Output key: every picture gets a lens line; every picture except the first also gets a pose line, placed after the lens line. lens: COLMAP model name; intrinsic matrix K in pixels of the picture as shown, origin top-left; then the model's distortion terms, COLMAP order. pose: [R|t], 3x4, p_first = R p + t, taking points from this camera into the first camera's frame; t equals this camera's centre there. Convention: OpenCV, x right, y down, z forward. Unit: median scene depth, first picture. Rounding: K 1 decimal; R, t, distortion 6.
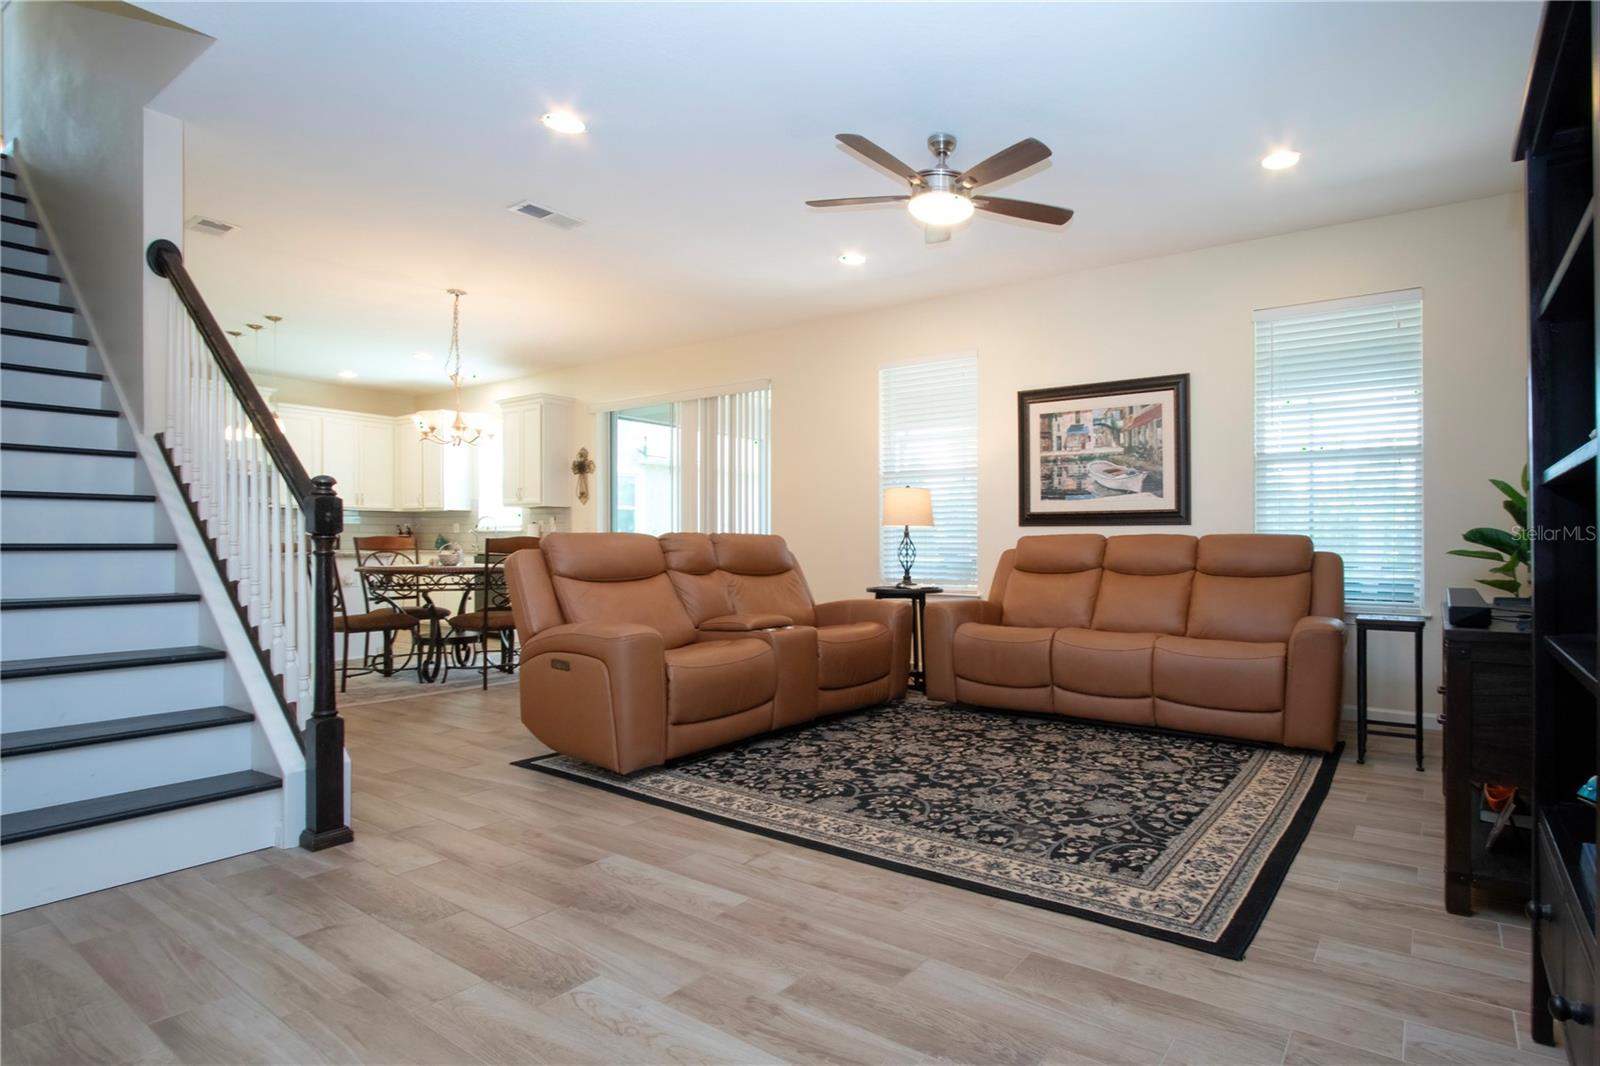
lens RADIAL K [[783.9, 0, 950.9], [0, 783.9, 537.8], [0, 0, 1]] dist [-0.020306, 0.000232]
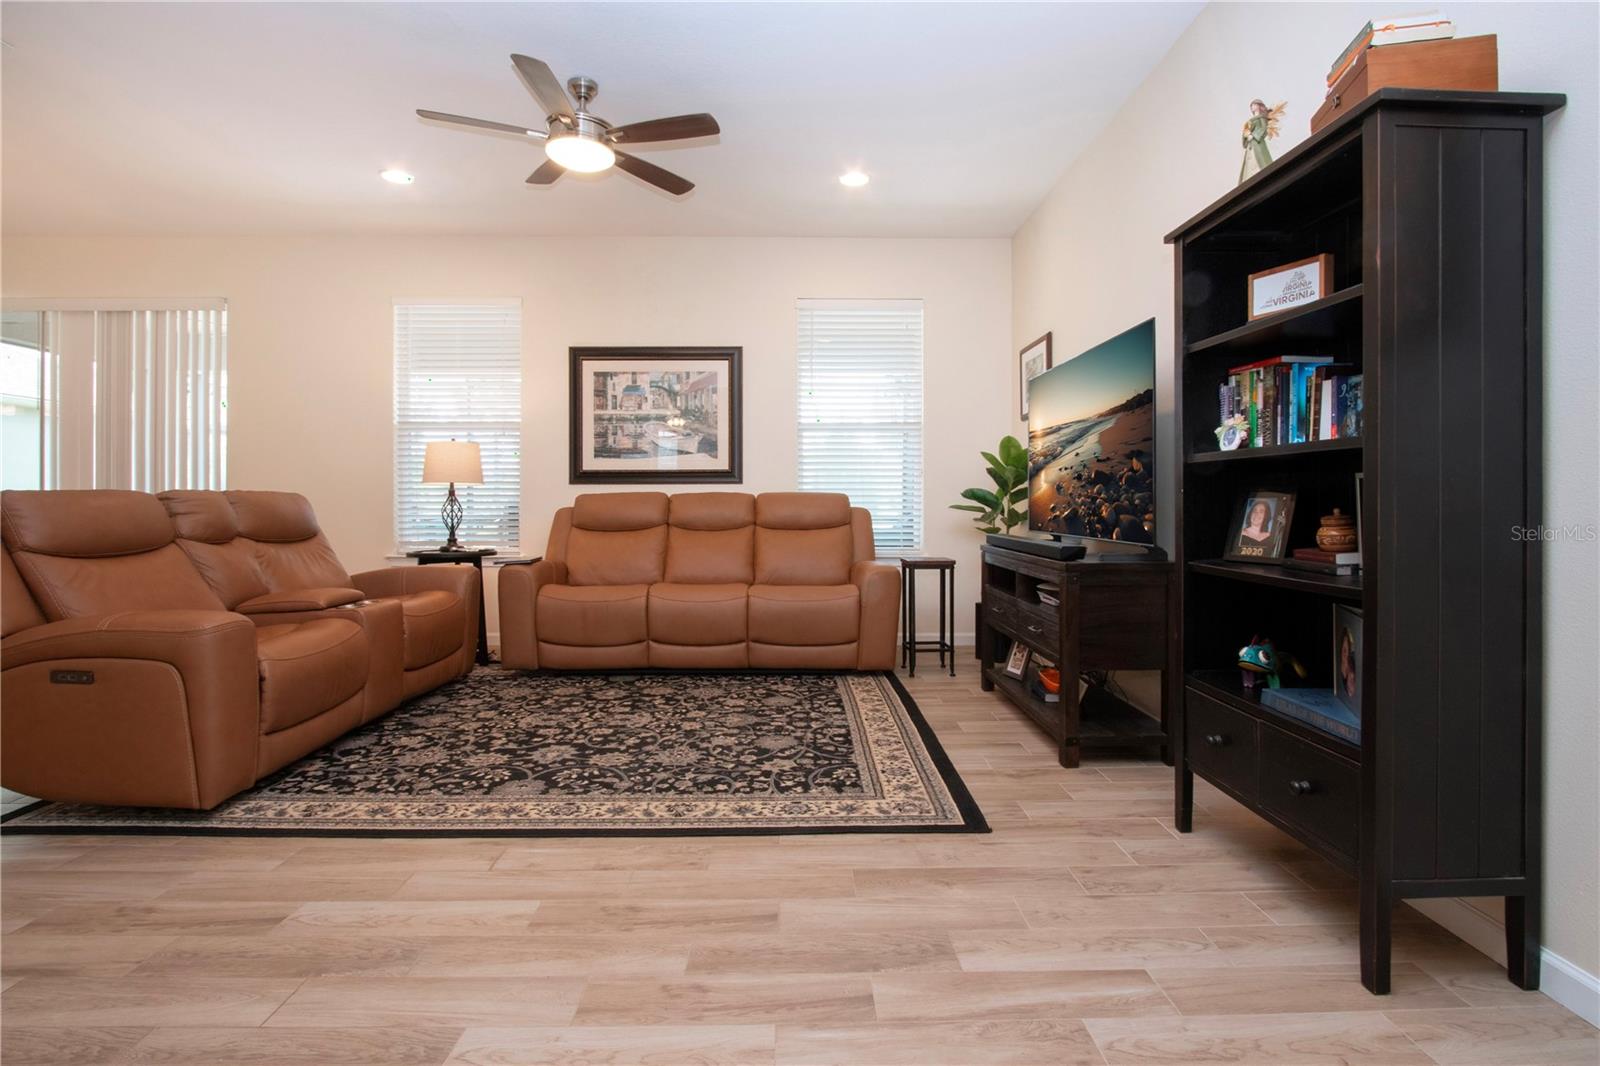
lens RADIAL K [[763.8, 0, 796.7], [0, 763.8, 494.7], [0, 0, 1]] dist [-0.014620, 0.000958]
pose [[0.847737, -0.000621, 0.530416, -0.284214], [0.000655, 1.000000, 0.000124, -0.002222], [-0.530416, 0.000242, 0.847738, 0.063121]]
